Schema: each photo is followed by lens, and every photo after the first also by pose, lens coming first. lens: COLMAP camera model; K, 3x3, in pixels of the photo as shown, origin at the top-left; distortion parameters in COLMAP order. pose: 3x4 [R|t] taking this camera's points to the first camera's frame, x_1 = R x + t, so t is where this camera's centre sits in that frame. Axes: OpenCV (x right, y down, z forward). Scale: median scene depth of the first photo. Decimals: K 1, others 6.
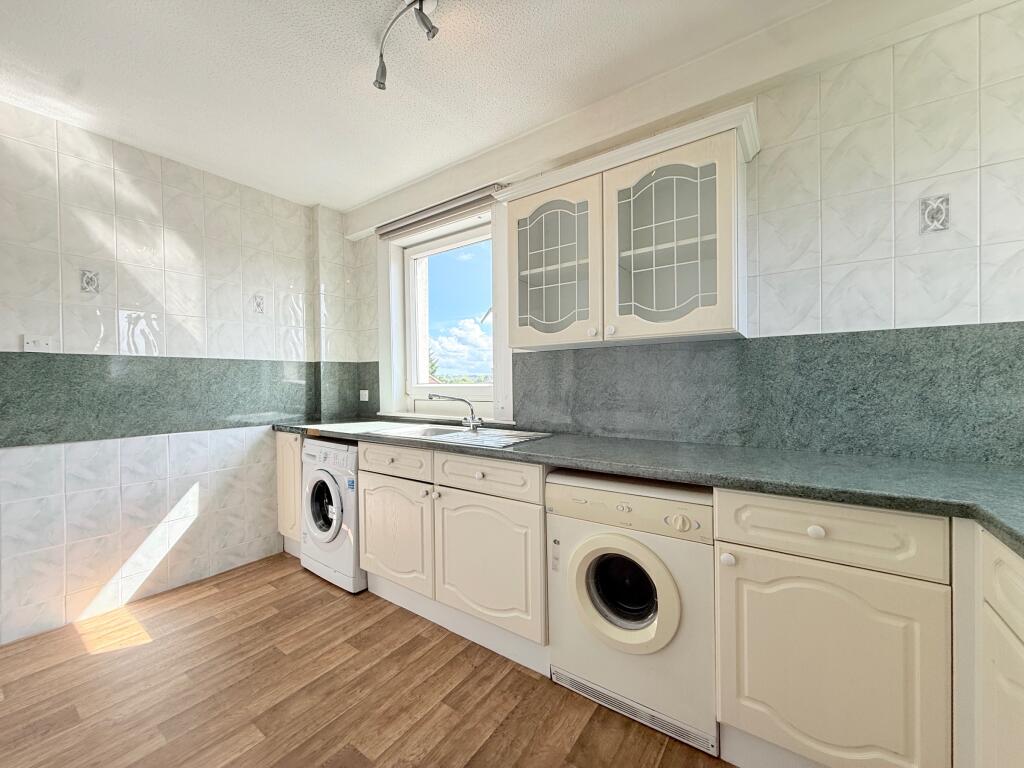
lens RADIAL K [[404.5, 0, 510.9], [0, 404.5, 386.6], [0, 0, 1]] dist [0.000075, -0.000017]
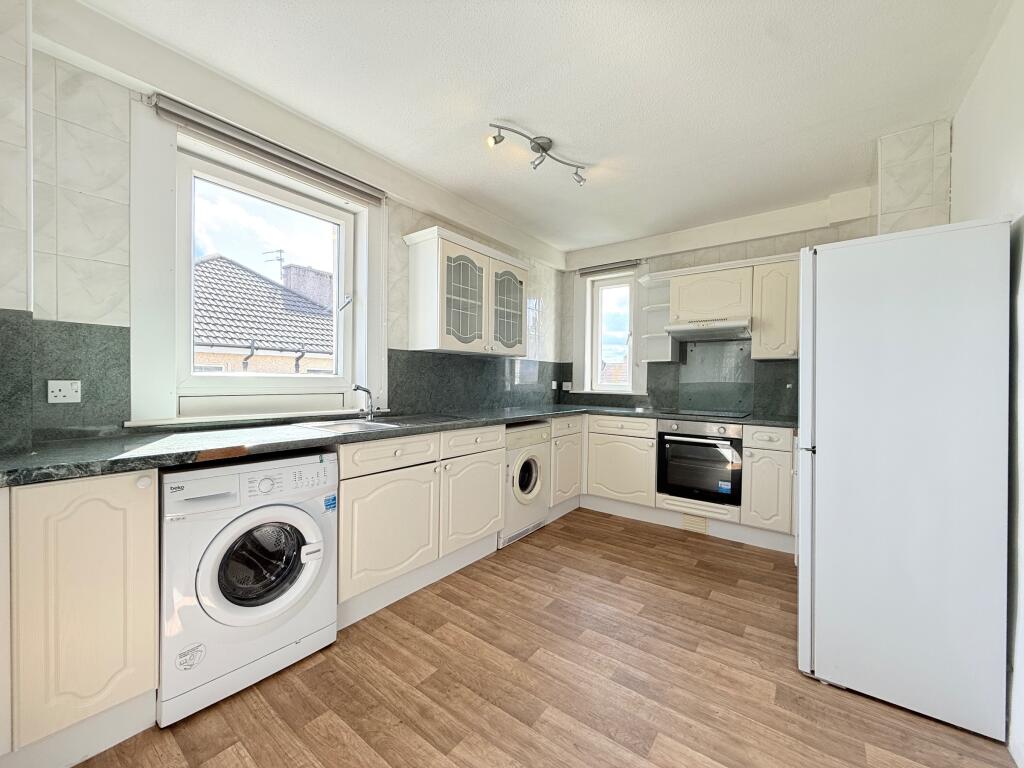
lens RADIAL K [[404.5, 0, 512.3], [0, 404.5, 383.3], [0, 0, 1]] dist [0.000075, -0.000017]
pose [[0.033663, -0.003211, 0.999428, -1.454949], [-0.009195, 0.999952, 0.003523, 0.009125], [-0.999391, -0.009308, 0.033632, 0.802353]]
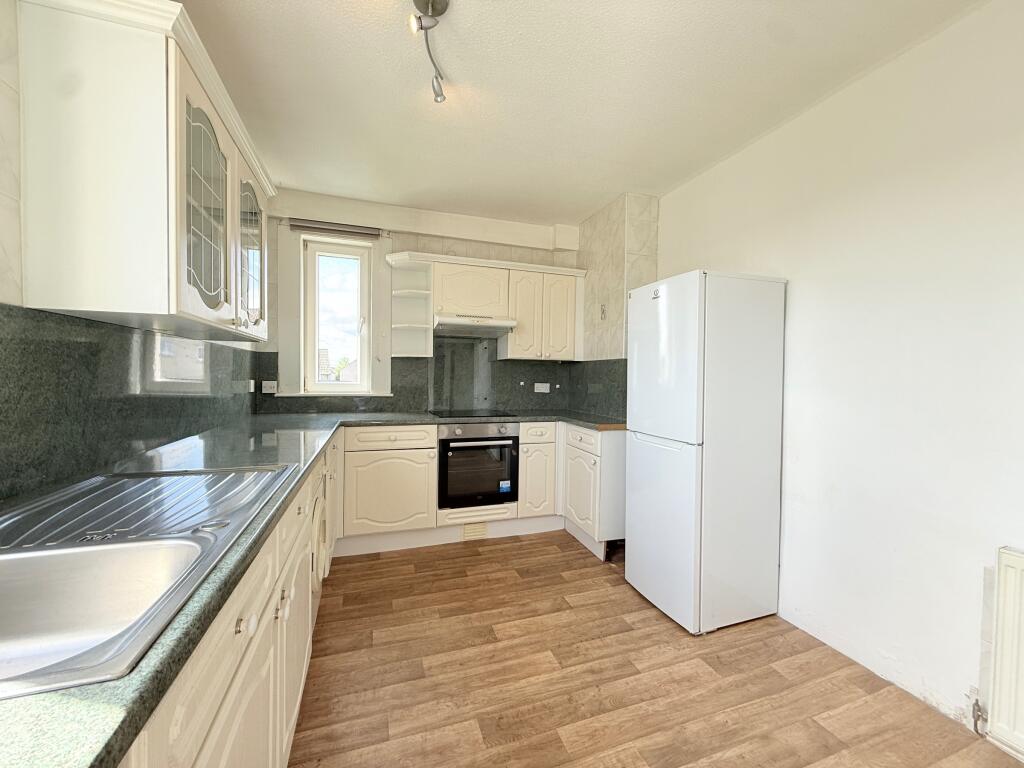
lens RADIAL K [[404.5, 0, 507.6], [0, 404.5, 384.1], [0, 0, 1]] dist [0.000075, -0.000017]
pose [[-0.805219, -0.018500, 0.592689, -0.756241], [-0.007742, 0.999756, 0.020688, -0.021234], [-0.592927, 0.012070, -0.805165, 1.311237]]
